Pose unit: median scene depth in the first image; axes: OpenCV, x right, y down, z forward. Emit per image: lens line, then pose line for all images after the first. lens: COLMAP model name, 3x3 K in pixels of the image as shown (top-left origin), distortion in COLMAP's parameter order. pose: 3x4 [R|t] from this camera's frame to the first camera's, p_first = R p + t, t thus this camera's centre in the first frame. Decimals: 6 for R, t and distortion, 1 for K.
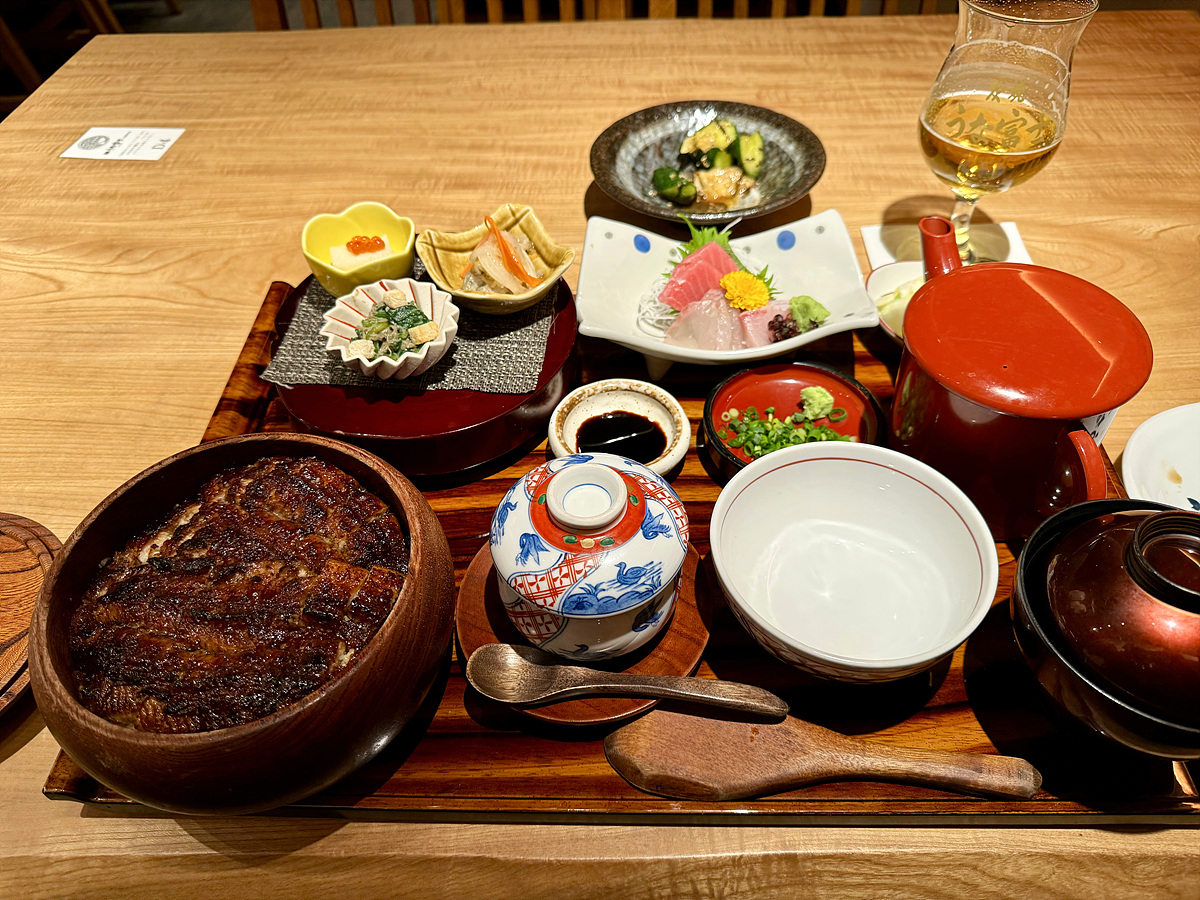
lens RADIAL K [[833.7, 0, 641.8], [0, 833.7, 459.4], [0, 0, 1]] dist [-0.007782, -0.005625]
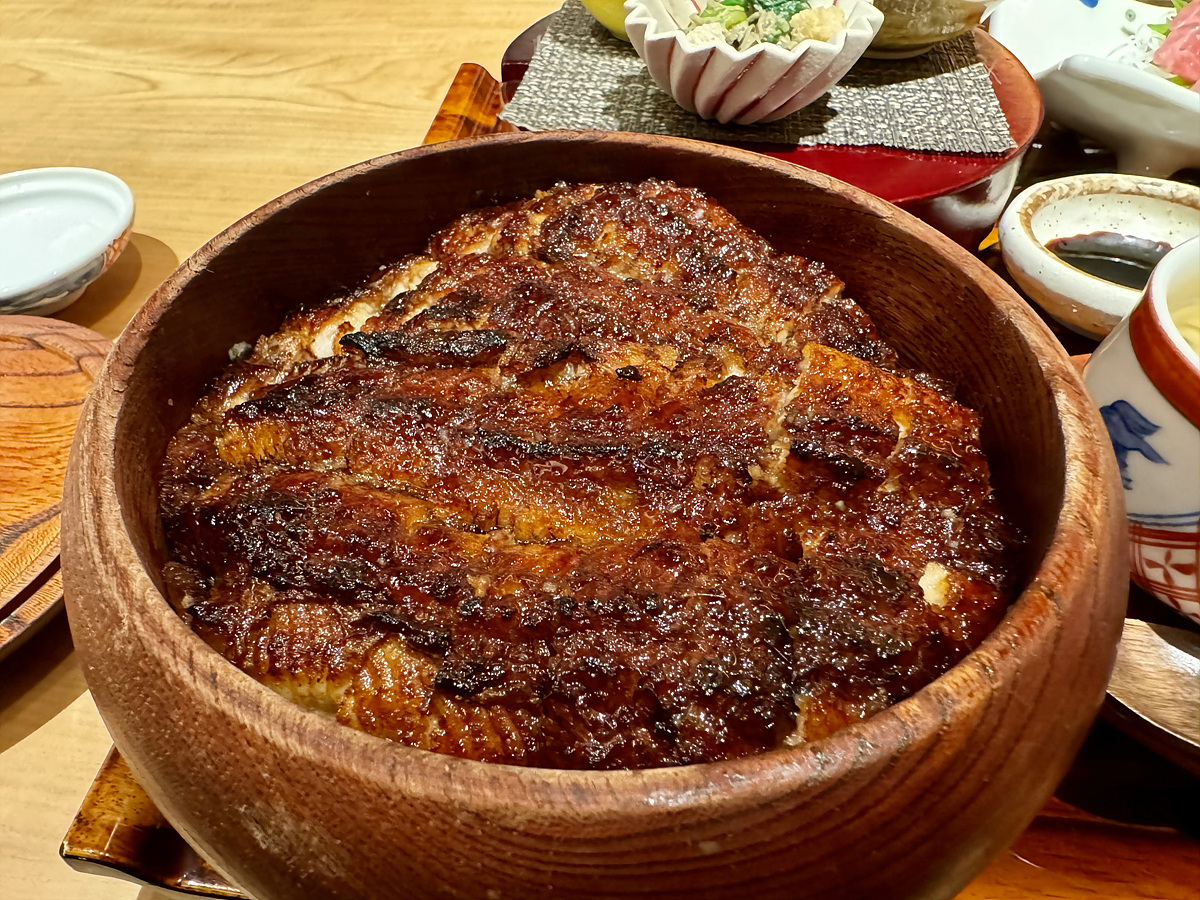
lens RADIAL K [[858.2, 0, 600.7], [0, 858.2, 452.4], [0, 0, 1]] dist [0.002146, -0.002274]
pose [[0.992621, 0.078892, -0.092085, -0.410773], [-0.081787, 0.996254, -0.028088, 0.181937], [0.089524, 0.035412, 0.995355, 0.560088]]
